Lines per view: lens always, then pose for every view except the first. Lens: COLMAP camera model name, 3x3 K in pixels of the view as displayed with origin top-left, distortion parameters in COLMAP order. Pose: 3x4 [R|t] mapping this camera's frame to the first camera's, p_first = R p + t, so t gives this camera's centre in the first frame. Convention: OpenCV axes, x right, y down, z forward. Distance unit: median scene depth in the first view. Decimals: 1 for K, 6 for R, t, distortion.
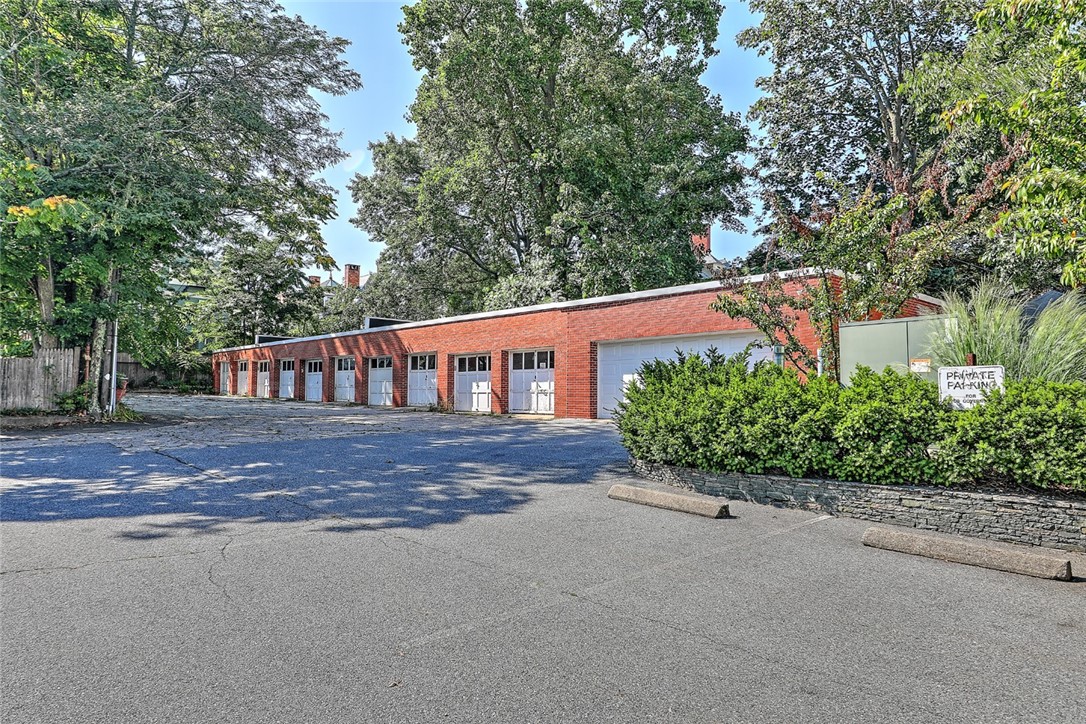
lens RADIAL K [[753.3, 0, 543.0], [0, 753.3, 362.0], [0, 0, 1]] dist [-0.004862, -0.000556]
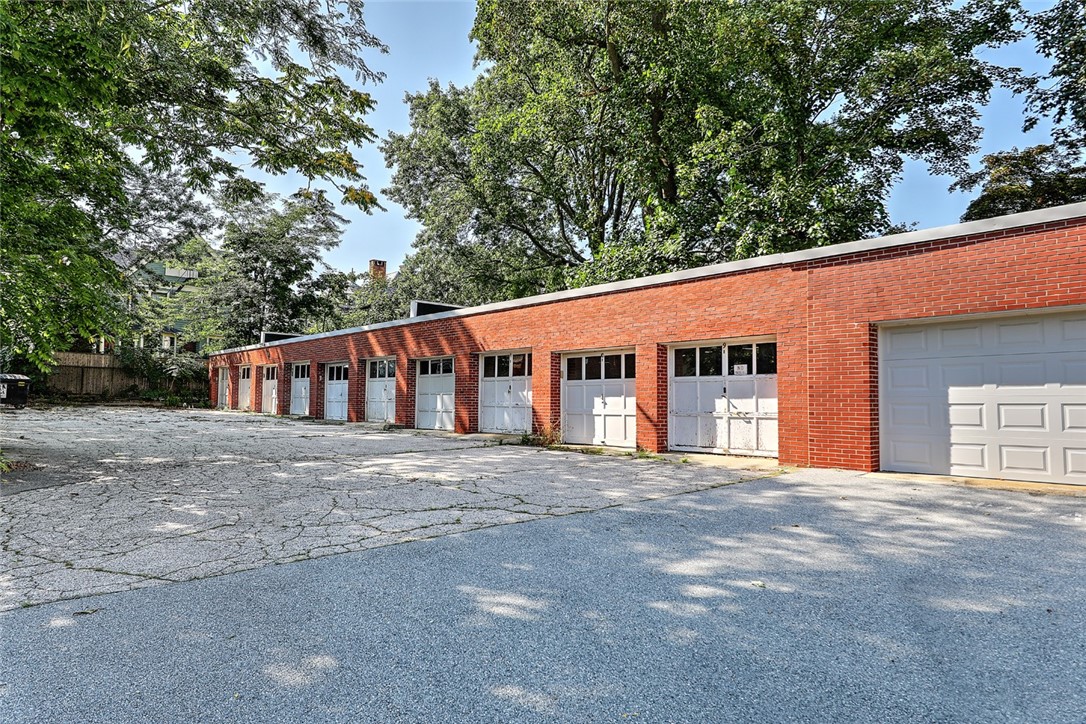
lens RADIAL K [[753.3, 0, 543.0], [0, 753.3, 362.0], [0, 0, 1]] dist [-0.004862, -0.000556]
pose [[0.999731, 0.004181, -0.022830, -0.081673], [-0.004486, 0.999901, -0.013318, 0.004261], [0.022772, 0.013417, 0.999651, 0.256111]]
